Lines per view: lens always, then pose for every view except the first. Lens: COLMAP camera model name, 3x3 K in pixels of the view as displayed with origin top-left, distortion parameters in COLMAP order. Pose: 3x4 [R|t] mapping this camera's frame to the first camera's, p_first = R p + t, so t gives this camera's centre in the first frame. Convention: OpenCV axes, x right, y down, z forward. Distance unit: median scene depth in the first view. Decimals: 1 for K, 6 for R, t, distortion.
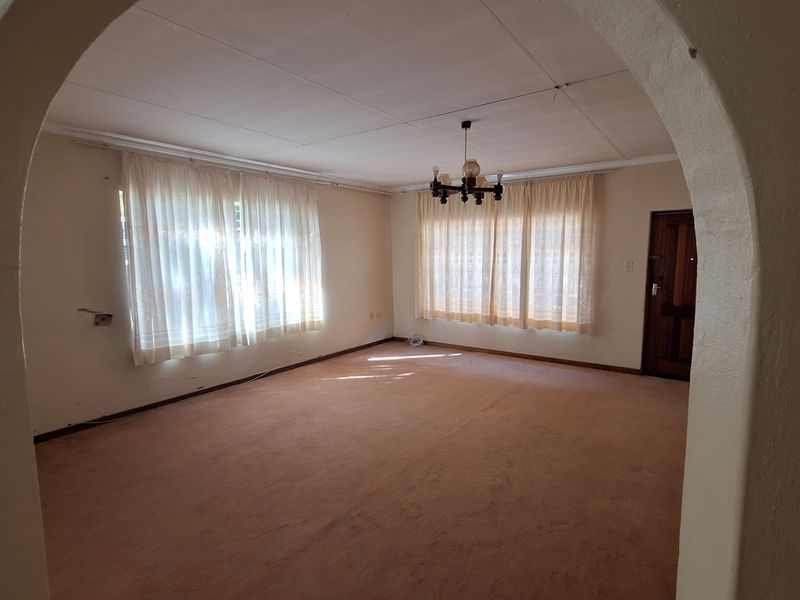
lens RADIAL K [[421.8, 0, 400.7], [0, 421.8, 301.6], [0, 0, 1]] dist [-0.001553, -0.000825]
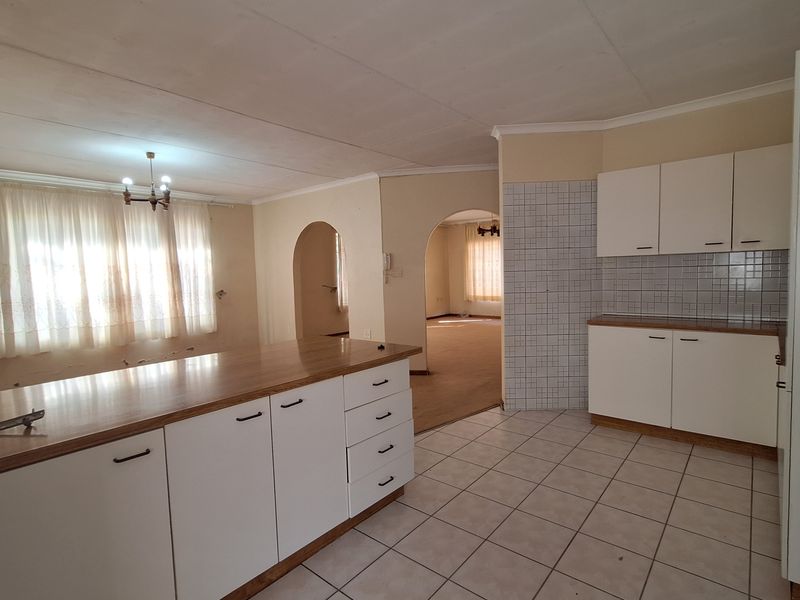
lens RADIAL K [[421.8, 0, 399.4], [0, 421.8, 302.5], [0, 0, 1]] dist [-0.001553, -0.000825]
pose [[0.995227, -0.008511, -0.097215, -0.060659], [0.004611, 0.999178, -0.040269, 0.118513], [0.097478, 0.039628, 0.994448, -0.706691]]
